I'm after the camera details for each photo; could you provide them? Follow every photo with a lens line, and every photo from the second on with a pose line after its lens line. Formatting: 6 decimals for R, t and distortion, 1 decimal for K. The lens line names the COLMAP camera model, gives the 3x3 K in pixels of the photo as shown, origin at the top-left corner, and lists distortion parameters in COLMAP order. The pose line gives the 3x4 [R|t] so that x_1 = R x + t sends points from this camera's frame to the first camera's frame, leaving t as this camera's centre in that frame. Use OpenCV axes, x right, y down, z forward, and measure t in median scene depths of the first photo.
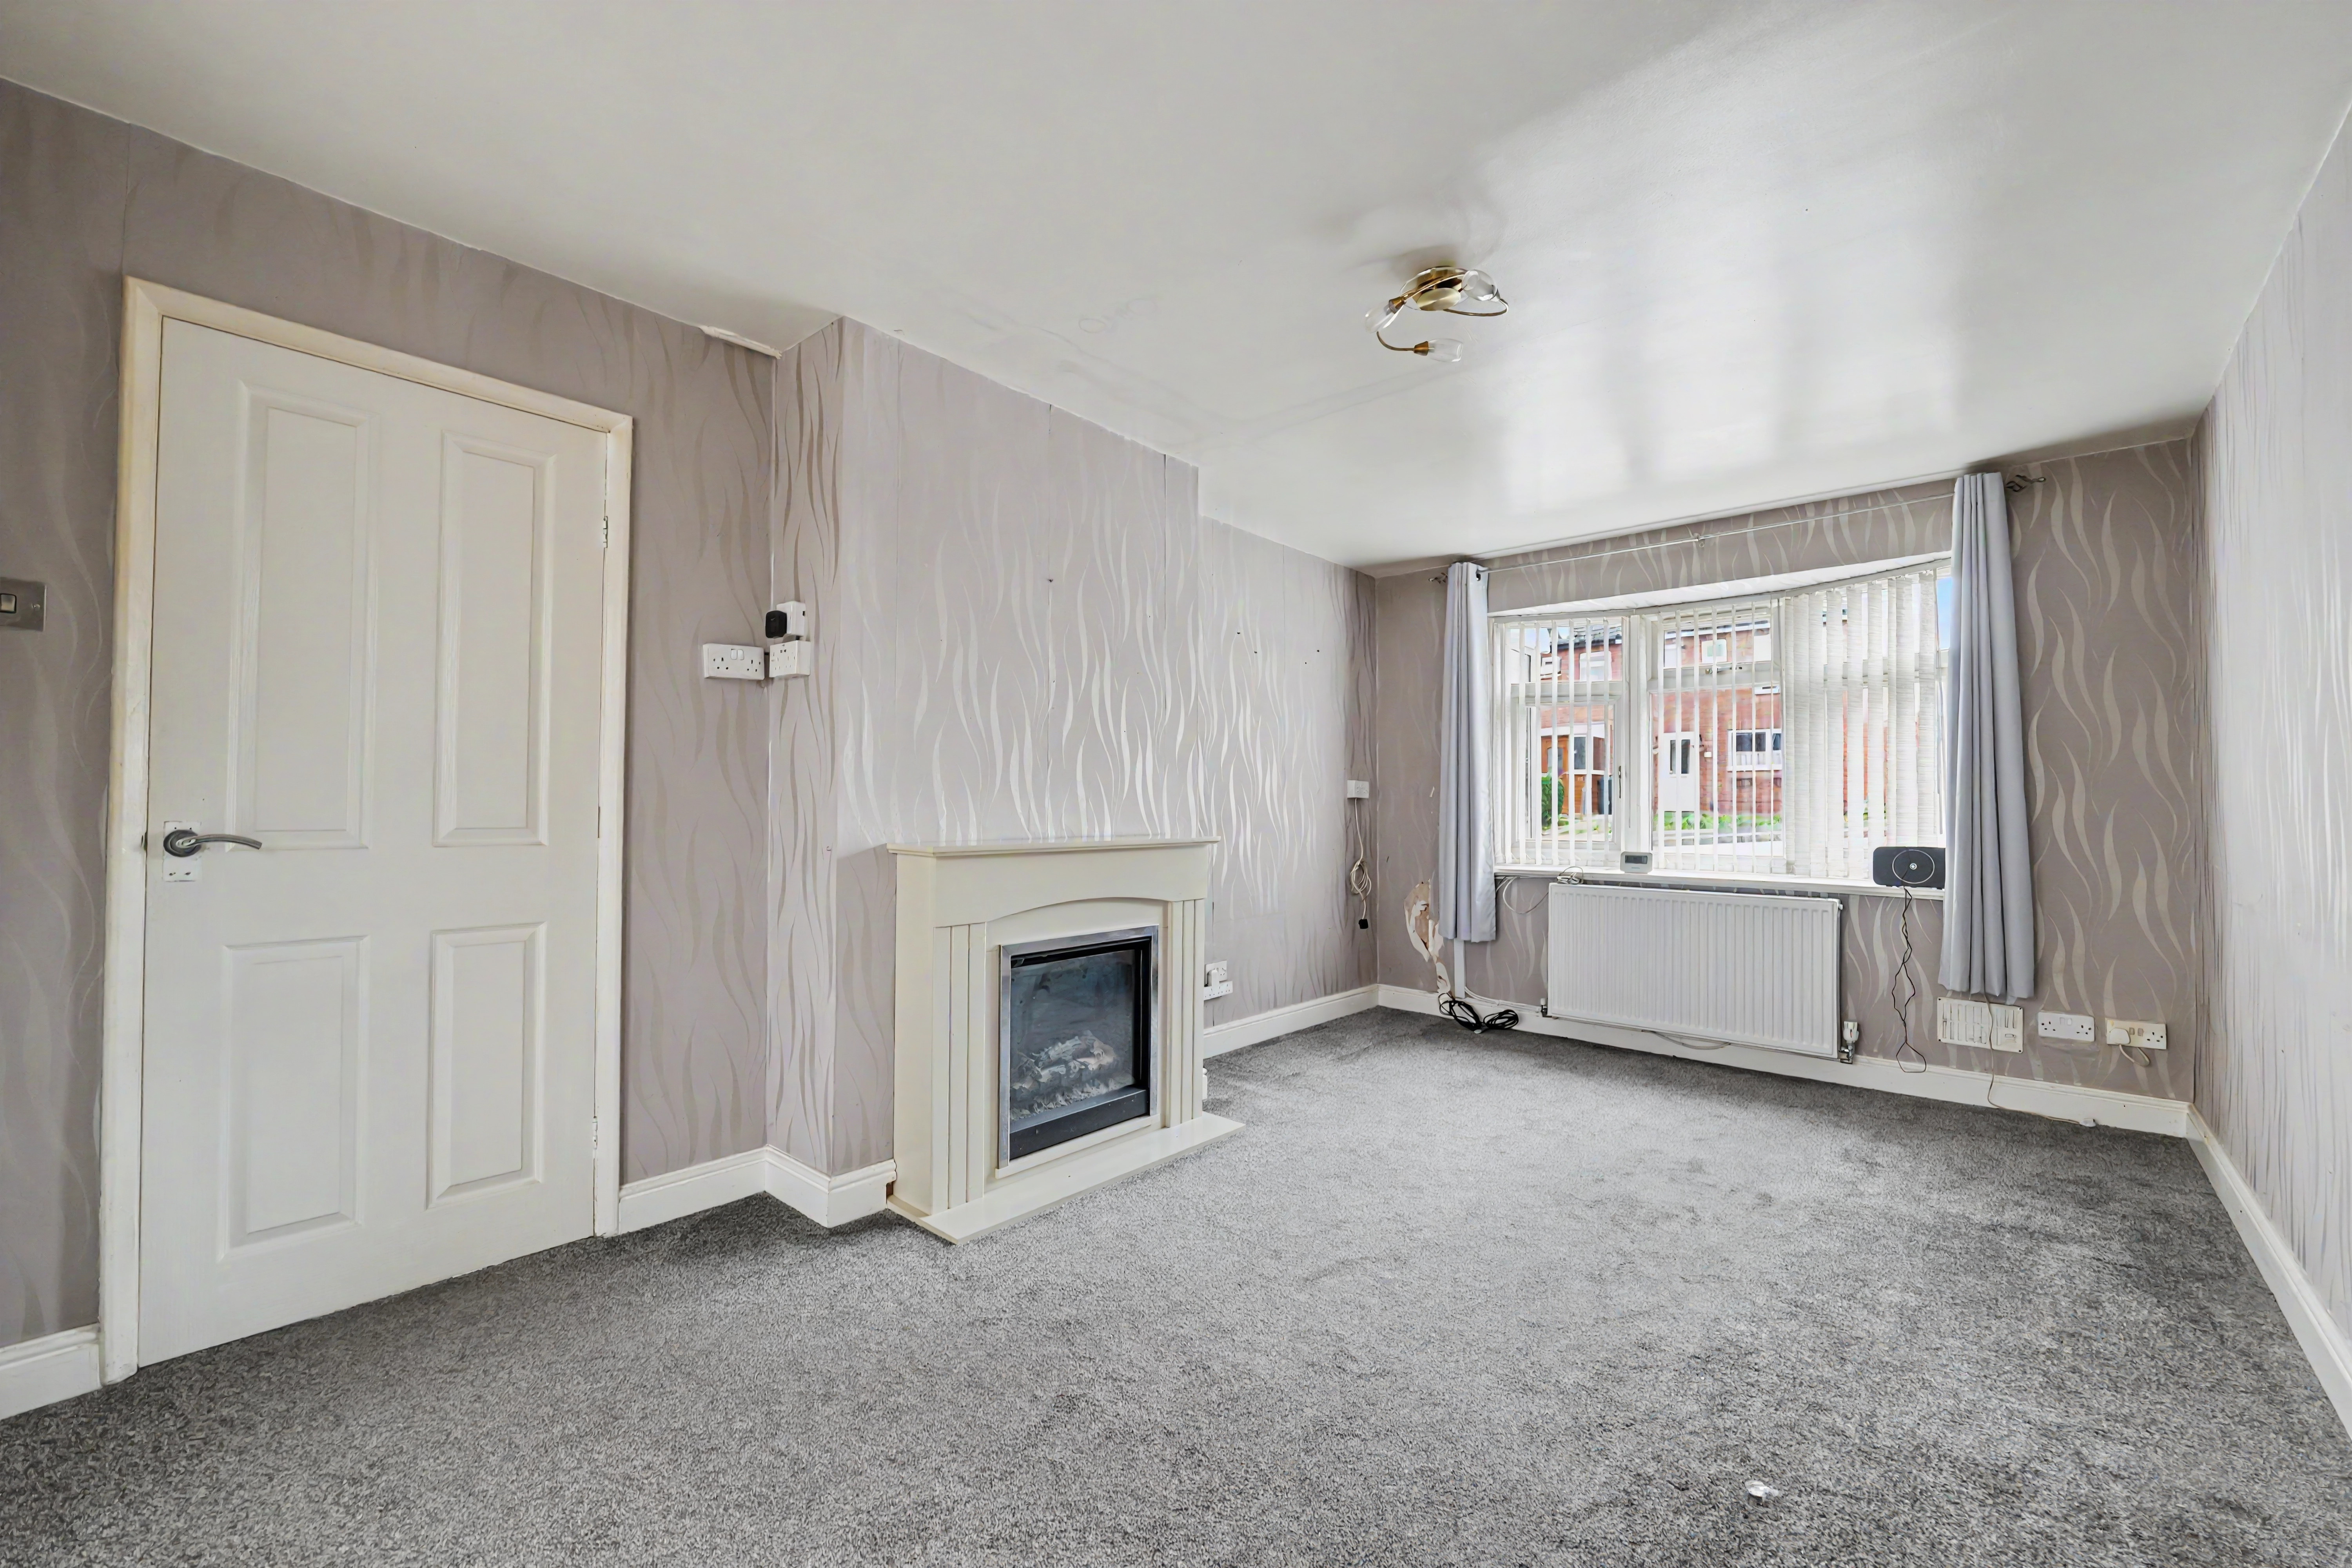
lens RADIAL K [[960.8, 0, 1168.4], [0, 960.8, 794.9], [0, 0, 1]] dist [-0.010659, -0.000252]
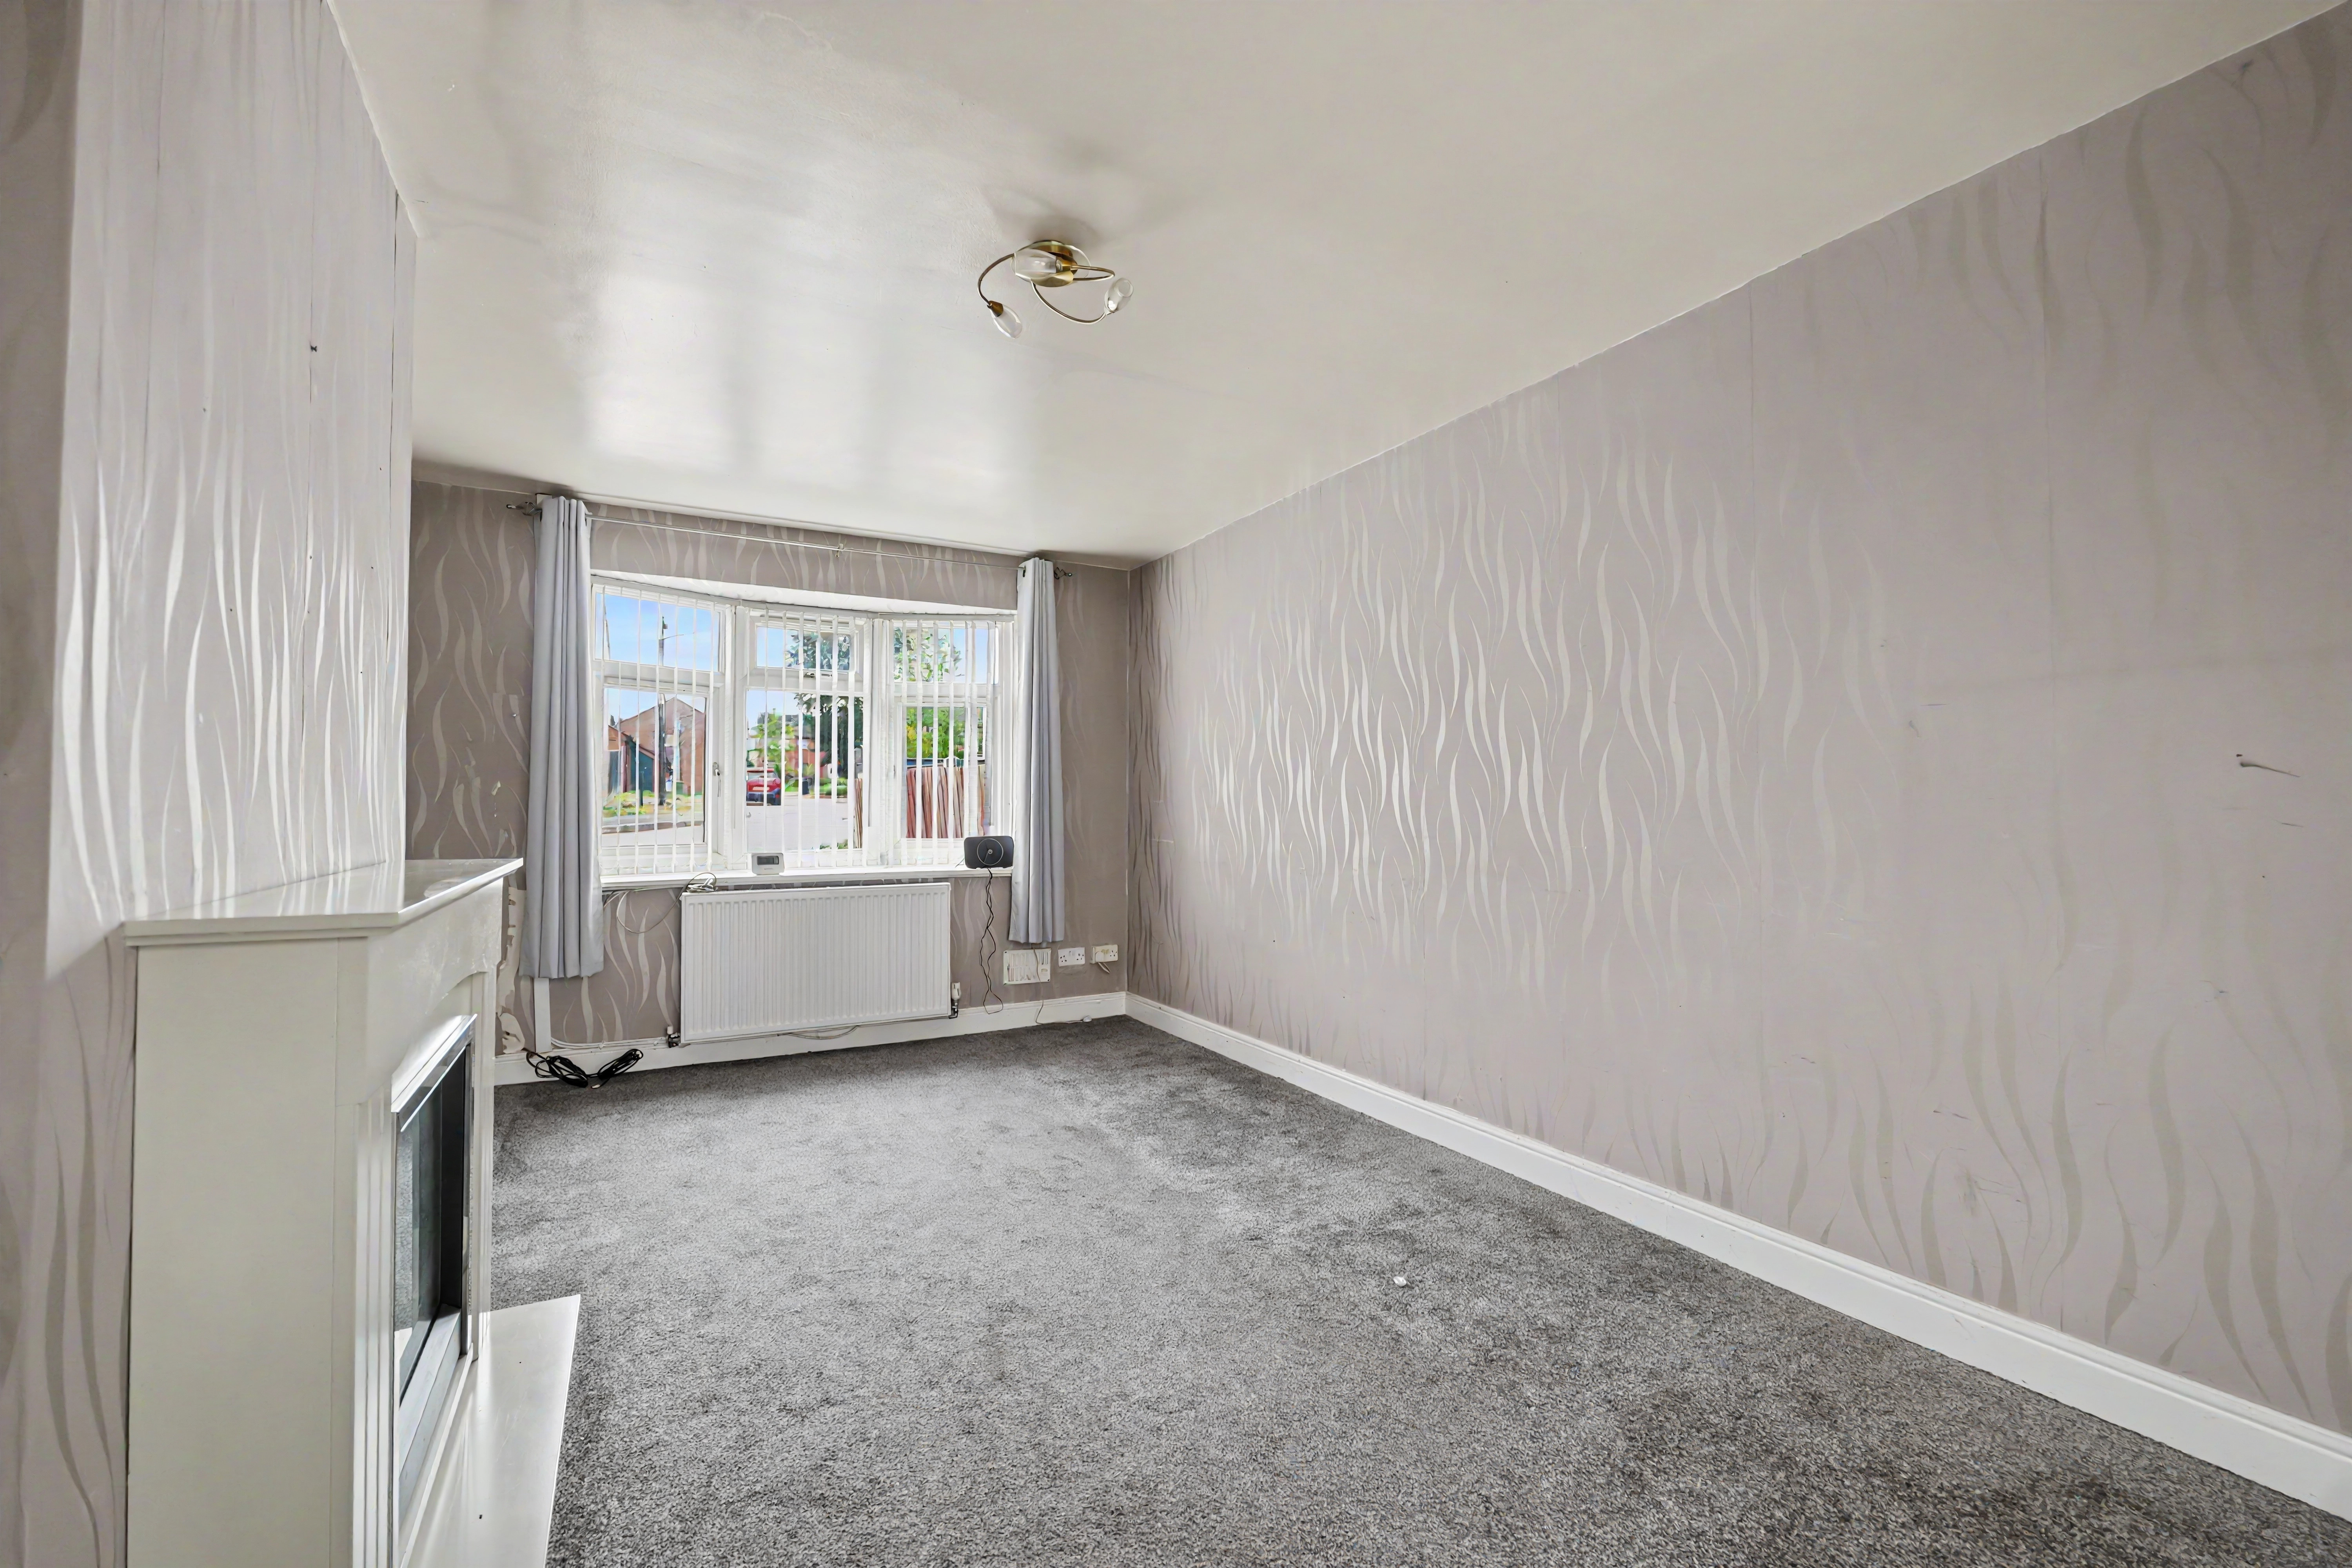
lens RADIAL K [[960.8, 0, 1178.7], [0, 960.8, 793.7], [0, 0, 1]] dist [-0.010659, -0.000252]
pose [[0.324505, 0.004700, 0.945872, -0.366043], [-0.006688, 0.999974, -0.002674, -0.000615], [-0.945860, -0.005458, 0.324528, 0.361148]]
